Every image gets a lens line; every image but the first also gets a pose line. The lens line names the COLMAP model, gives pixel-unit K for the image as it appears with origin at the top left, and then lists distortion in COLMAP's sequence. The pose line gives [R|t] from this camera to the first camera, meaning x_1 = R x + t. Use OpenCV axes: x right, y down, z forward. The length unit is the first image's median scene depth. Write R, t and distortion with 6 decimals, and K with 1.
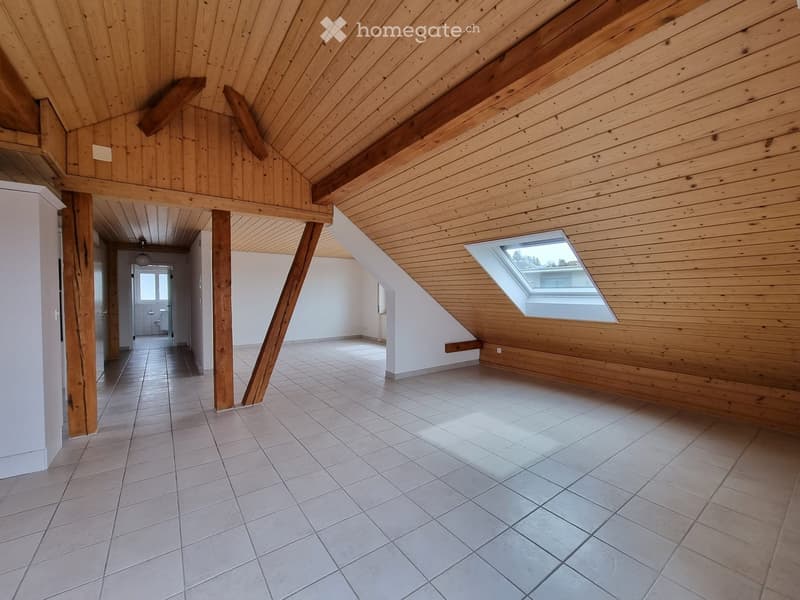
lens RADIAL K [[329.9, 0, 403.4], [0, 329.9, 303.1], [0, 0, 1]] dist [-0.003391, 0.000544]
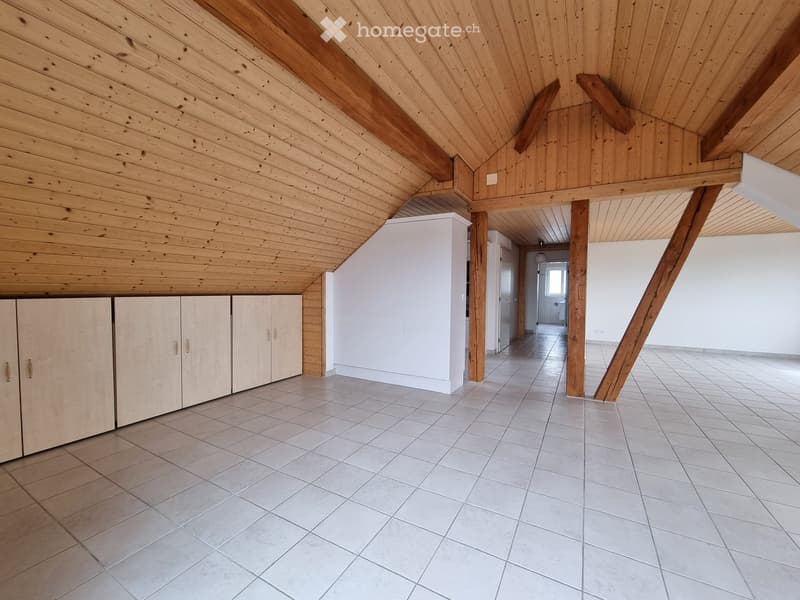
lens RADIAL K [[329.9, 0, 401.8], [0, 329.9, 303.7], [0, 0, 1]] dist [-0.003391, 0.000544]
pose [[0.412787, 0.043852, -0.909771, 0.166677], [-0.034226, 0.998882, 0.032618, 0.022275], [0.910184, 0.017674, 0.413827, 0.094509]]
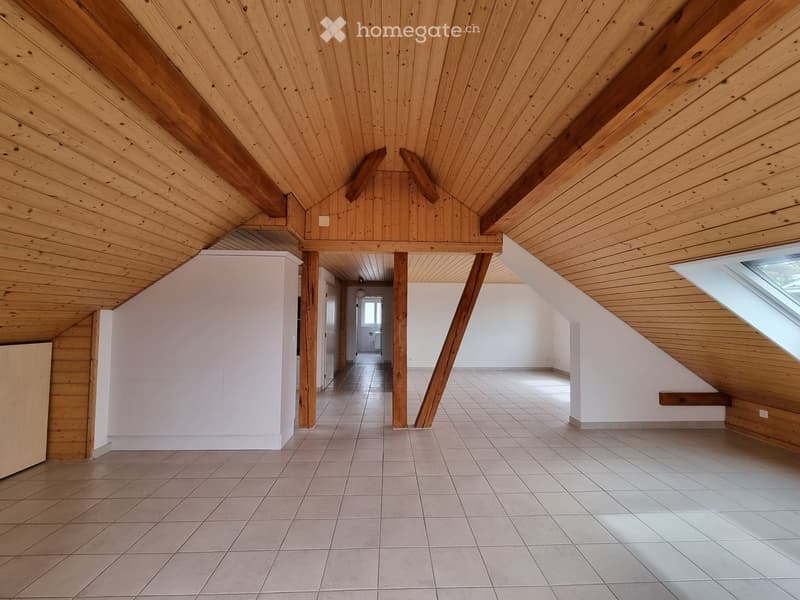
lens RADIAL K [[329.9, 0, 402.4], [0, 329.9, 303.2], [0, 0, 1]] dist [-0.003391, 0.000544]
pose [[0.829431, -0.014671, -0.558416, 0.103766], [-0.024930, 0.997687, -0.063241, -0.031092], [0.558052, 0.066375, 0.827147, 0.058832]]
